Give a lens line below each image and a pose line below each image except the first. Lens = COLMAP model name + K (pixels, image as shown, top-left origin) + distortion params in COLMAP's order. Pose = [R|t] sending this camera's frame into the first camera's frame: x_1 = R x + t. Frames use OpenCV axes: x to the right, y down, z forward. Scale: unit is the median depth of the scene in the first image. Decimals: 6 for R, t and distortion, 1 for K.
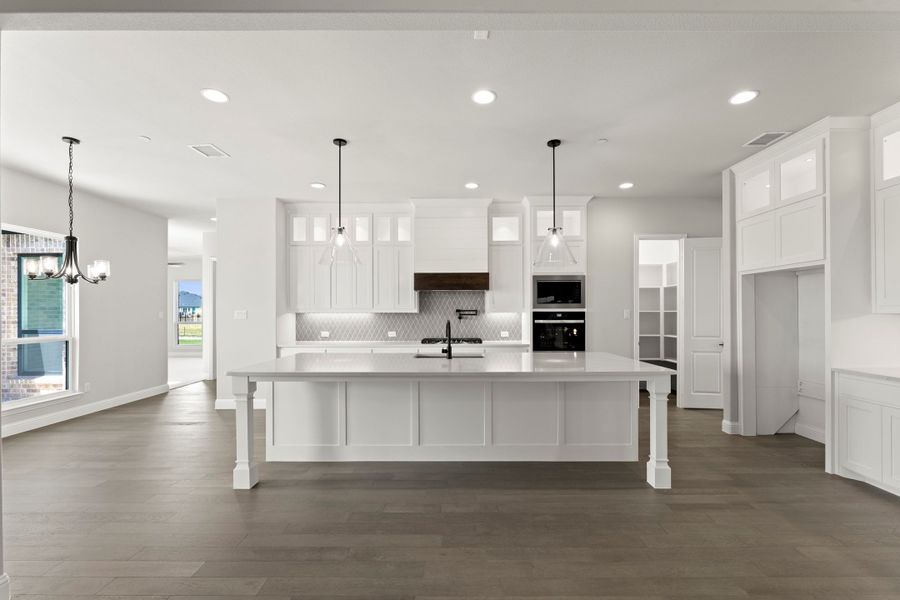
lens RADIAL K [[385.6, 0, 453.8], [0, 385.6, 317.1], [0, 0, 1]] dist [0.000128, -0.000450]
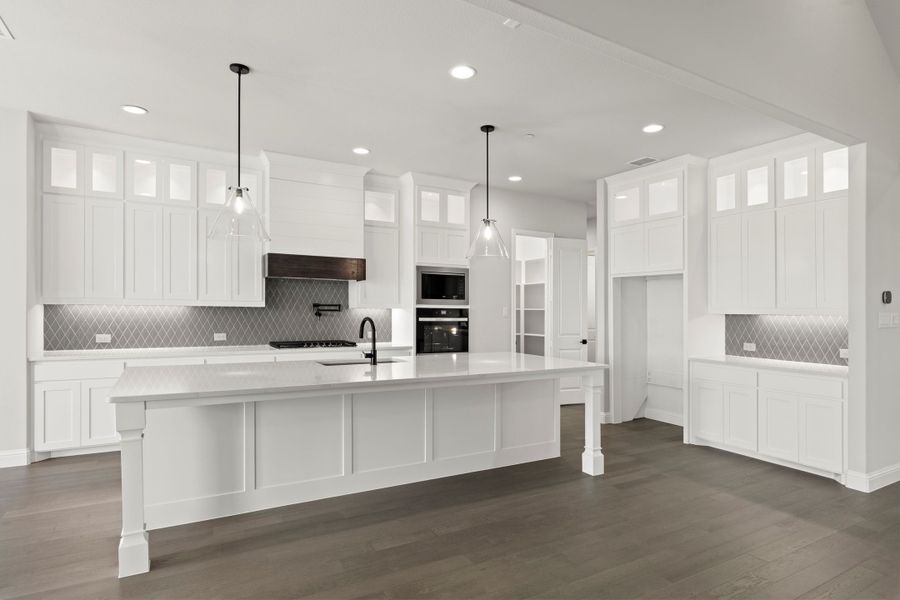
lens RADIAL K [[499.9, 0, 456.7], [0, 499.9, 312.3], [0, 0, 1]] dist [0.001797, 0.000941]
pose [[0.863500, 0.009837, 0.504252, -0.398028], [-0.008490, 0.999952, -0.004969, 0.000080], [-0.504277, 0.000010, 0.863542, -0.006693]]
